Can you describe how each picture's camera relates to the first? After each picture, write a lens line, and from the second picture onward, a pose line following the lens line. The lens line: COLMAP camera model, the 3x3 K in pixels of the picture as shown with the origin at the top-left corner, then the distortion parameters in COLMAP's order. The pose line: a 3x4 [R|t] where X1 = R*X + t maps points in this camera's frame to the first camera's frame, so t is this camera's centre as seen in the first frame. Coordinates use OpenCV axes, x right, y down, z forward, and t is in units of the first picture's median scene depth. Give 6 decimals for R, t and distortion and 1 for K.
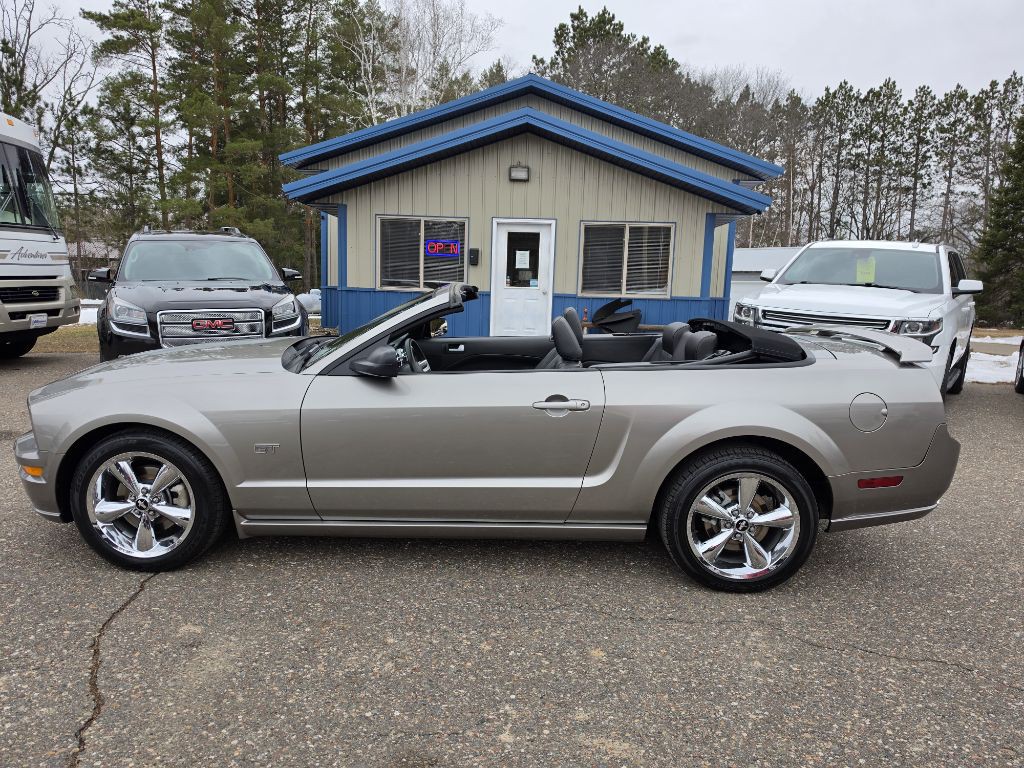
lens RADIAL K [[714.2, 0, 506.3], [0, 714.2, 388.1], [0, 0, 1]] dist [0.028268, -0.035243]
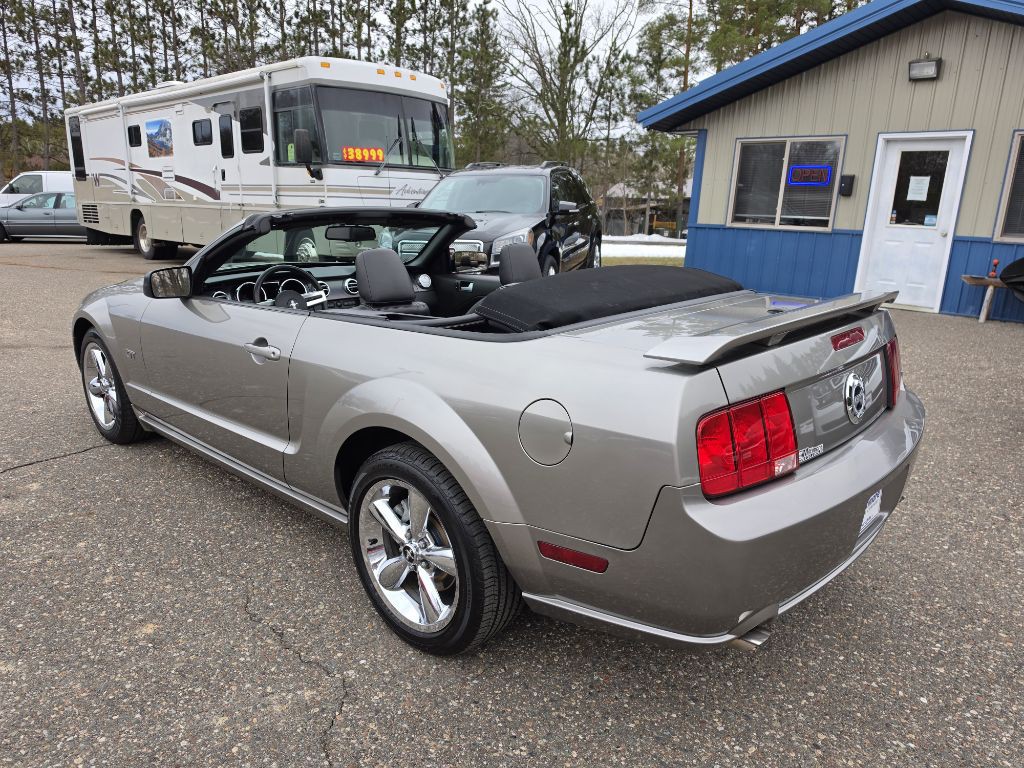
lens RADIAL K [[721.2, 0, 508.4], [0, 721.2, 390.5], [0, 0, 1]] dist [0.012366, -0.021507]
pose [[0.738590, 0.166189, -0.653350, 0.235907], [-0.111704, 0.985911, 0.124503, -0.018705], [0.664836, -0.018975, 0.746748, 0.152003]]
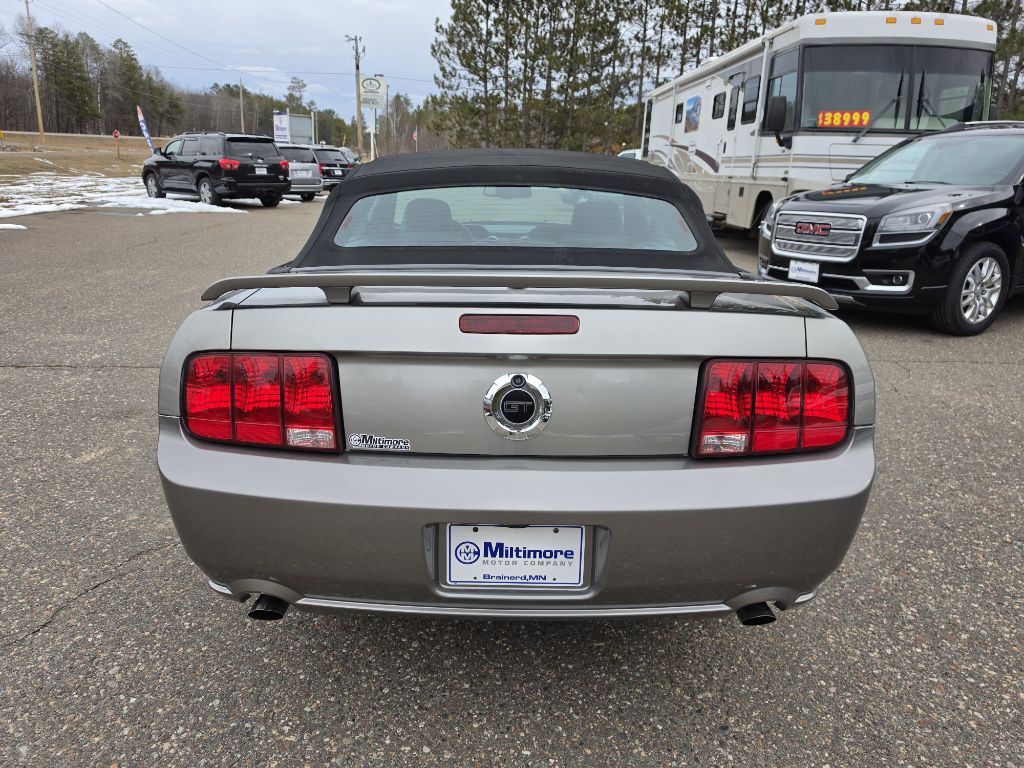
lens RADIAL K [[721.2, 0, 506.4], [0, 721.2, 399.1], [0, 0, 1]] dist [0.012366, -0.021507]
pose [[0.026877, 0.287706, -0.957341, 0.308806], [-0.175711, 0.944136, 0.278805, -0.041134], [0.984075, 0.160722, 0.075929, 0.331521]]
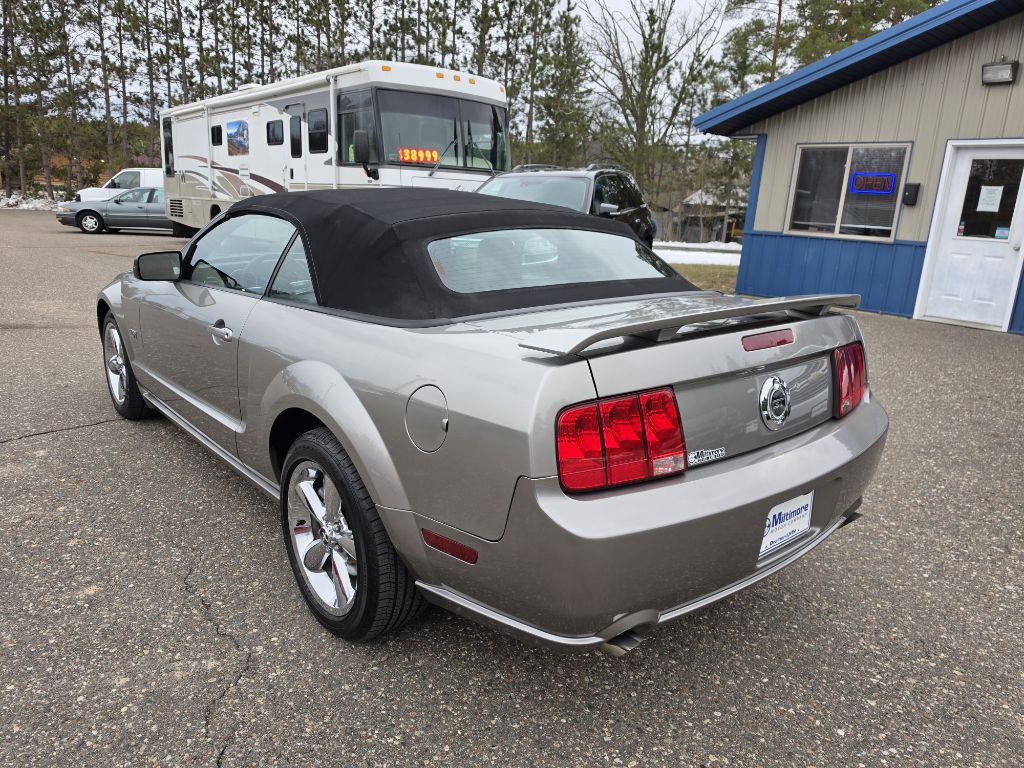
lens RADIAL K [[721.2, 0, 502.8], [0, 721.2, 380.3], [0, 0, 1]] dist [0.012366, -0.021507]
pose [[0.652403, 0.186867, -0.734473, 0.265500], [-0.146708, 0.981934, 0.119512, -0.020471], [0.743537, 0.029783, 0.668032, 0.182602]]
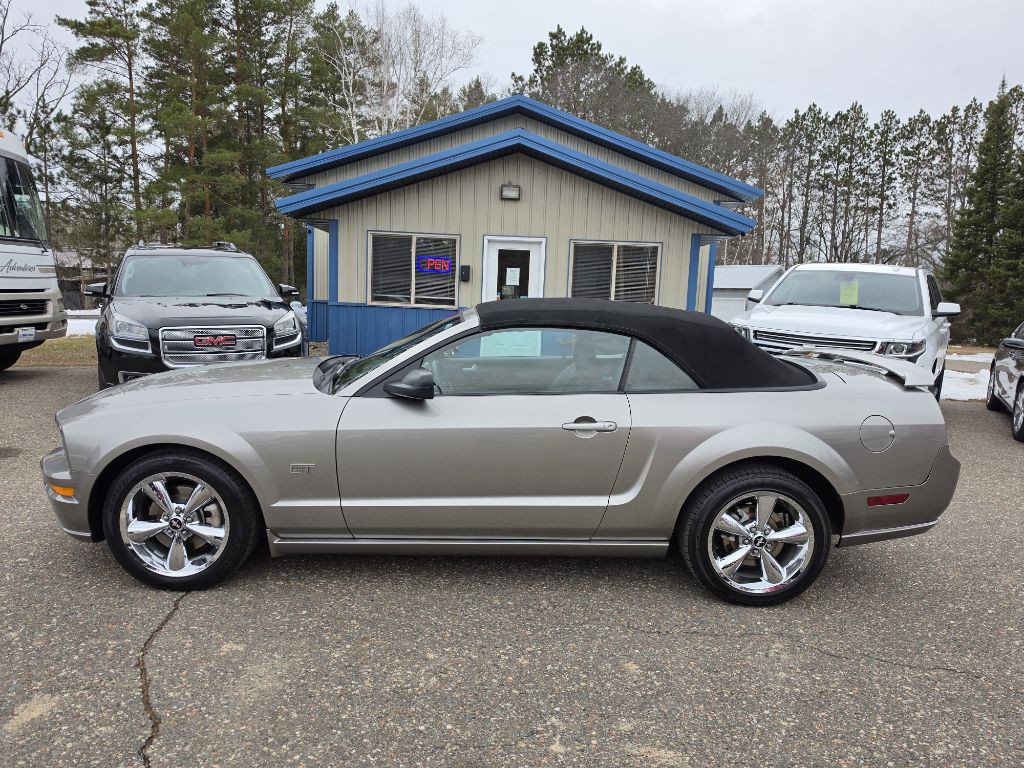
lens RADIAL K [[714.2, 0, 512.4], [0, 714.2, 388.5], [0, 0, 1]] dist [0.028268, -0.035243]
pose [[0.999004, 0.004043, 0.044430, -0.022369], [-0.003277, 0.999845, -0.017297, -0.003663], [-0.044493, 0.017134, 0.998863, -0.009960]]
